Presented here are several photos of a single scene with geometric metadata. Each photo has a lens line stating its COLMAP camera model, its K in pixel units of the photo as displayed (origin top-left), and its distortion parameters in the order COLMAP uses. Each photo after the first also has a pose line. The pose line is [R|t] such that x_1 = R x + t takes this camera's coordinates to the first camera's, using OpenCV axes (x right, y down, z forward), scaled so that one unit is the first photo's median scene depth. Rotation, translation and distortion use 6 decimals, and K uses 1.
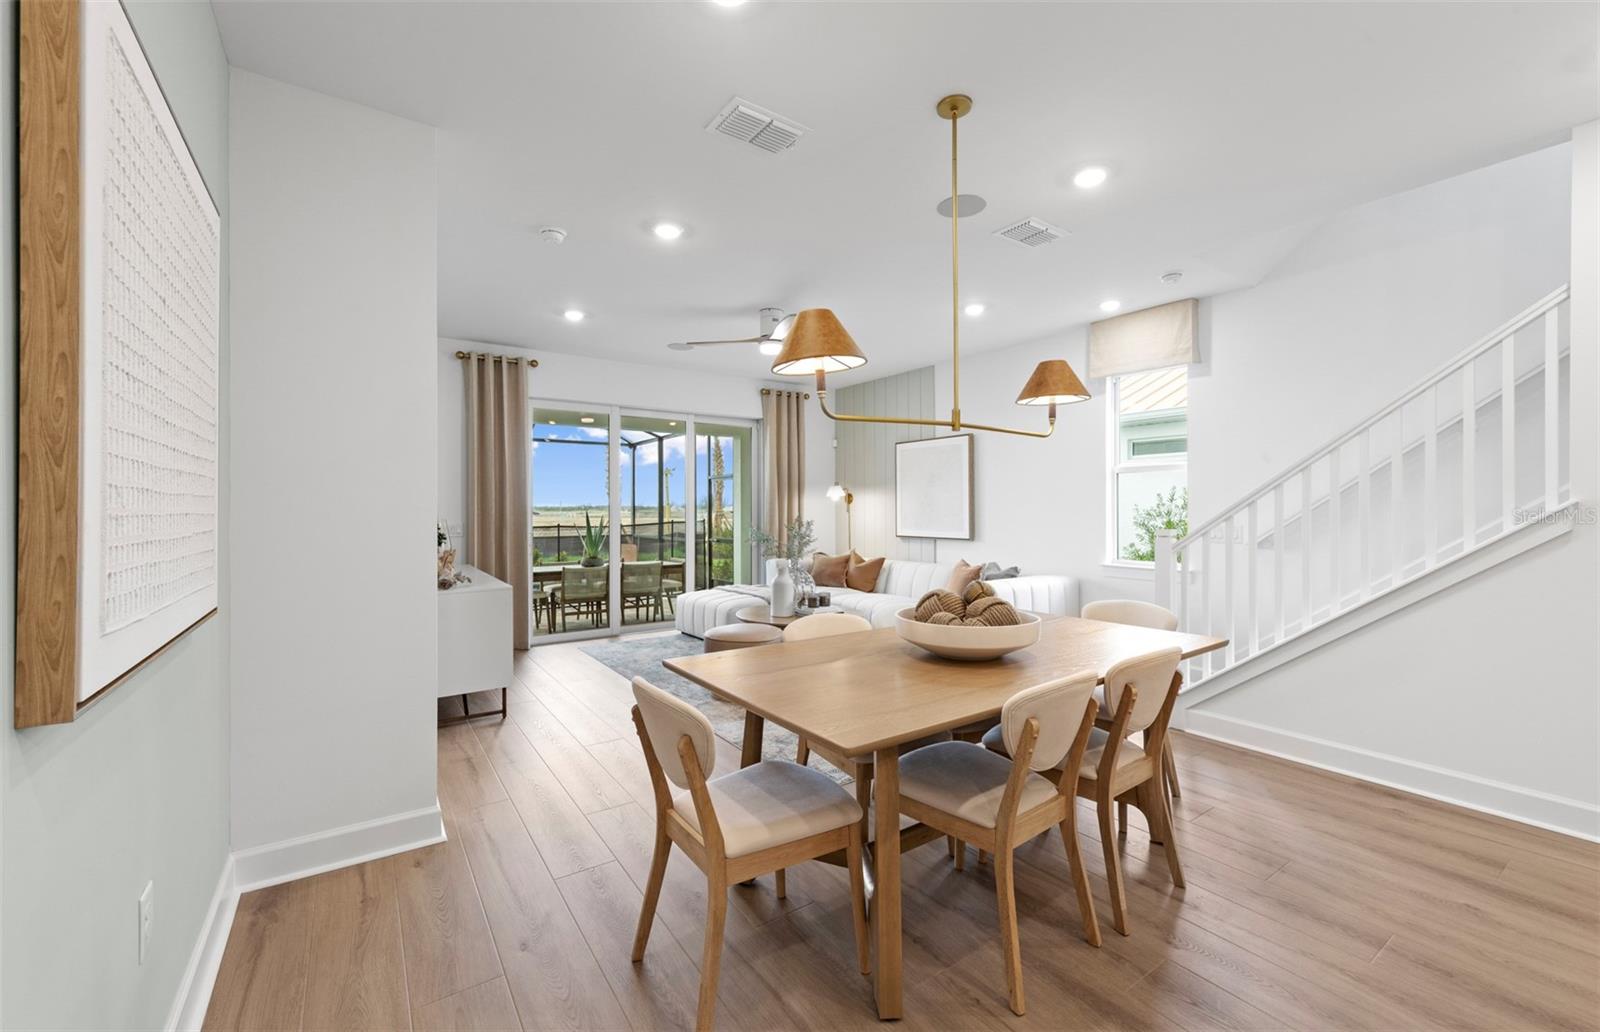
lens RADIAL K [[623.7, 0, 790.0], [0, 623.7, 510.9], [0, 0, 1]] dist [0.003030, 0.000867]
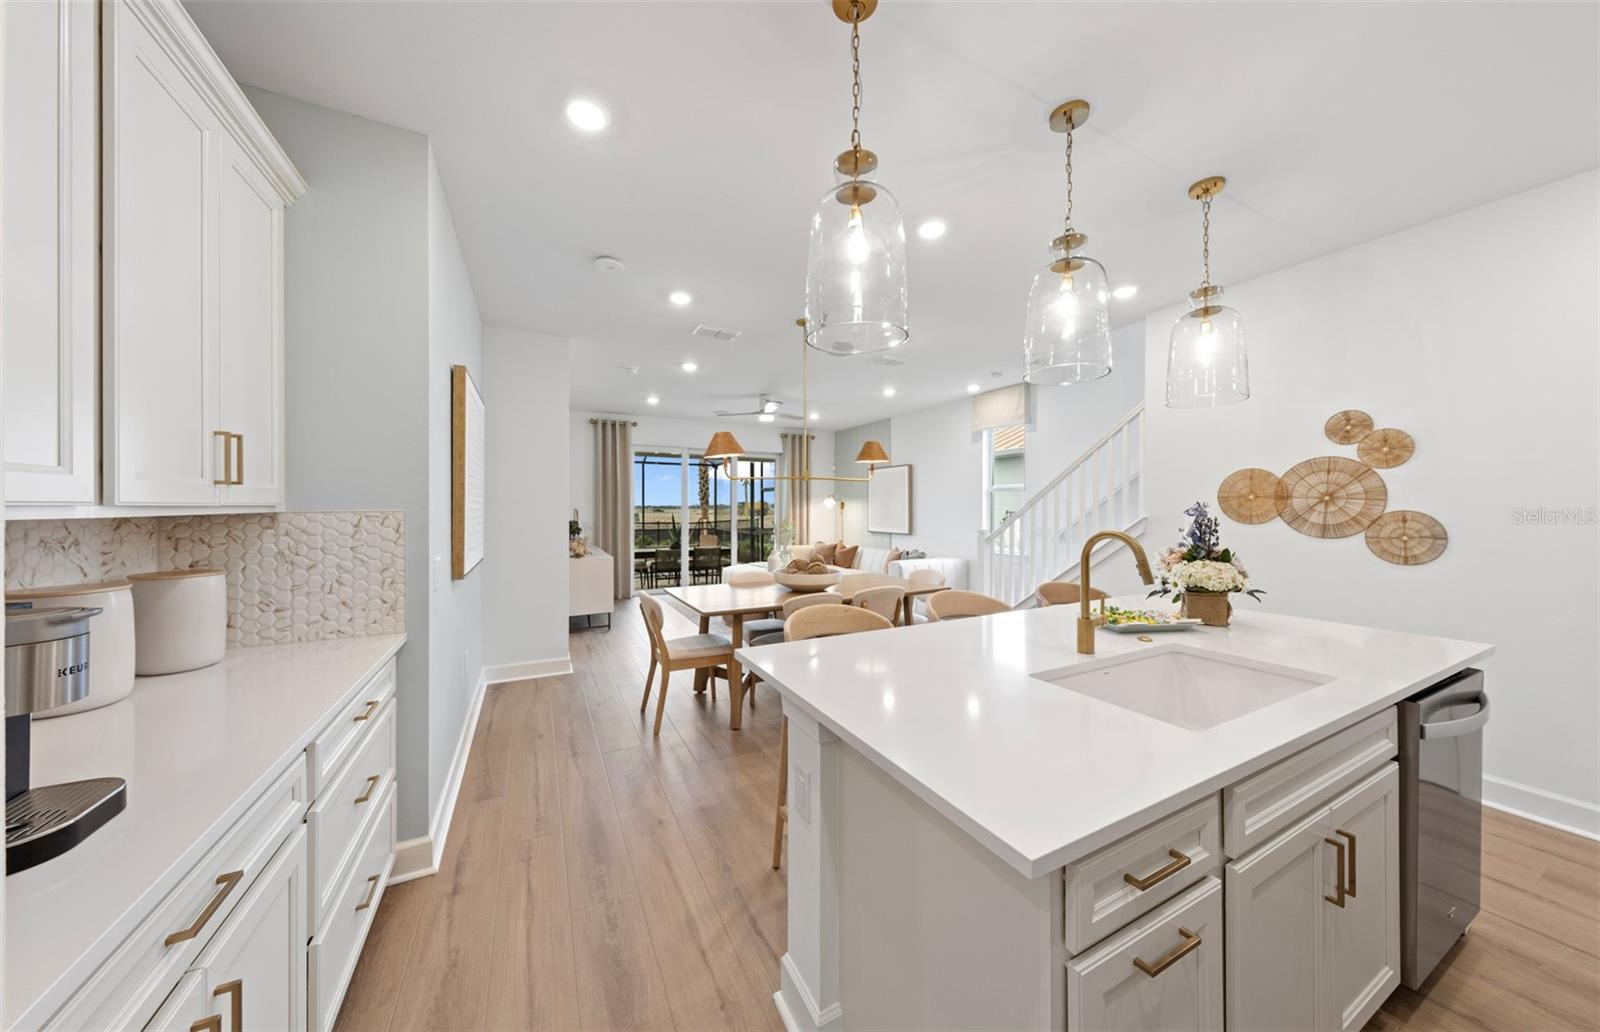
lens RADIAL K [[518.2, 0, 806.0], [0, 518.2, 510.1], [0, 0, 1]] dist [-0.001665, -0.000038]
pose [[0.991981, 0.005069, -0.126288, 0.210859], [-0.004661, 0.999983, 0.003526, -0.017172], [0.126303, -0.002909, 0.991987, -0.297910]]
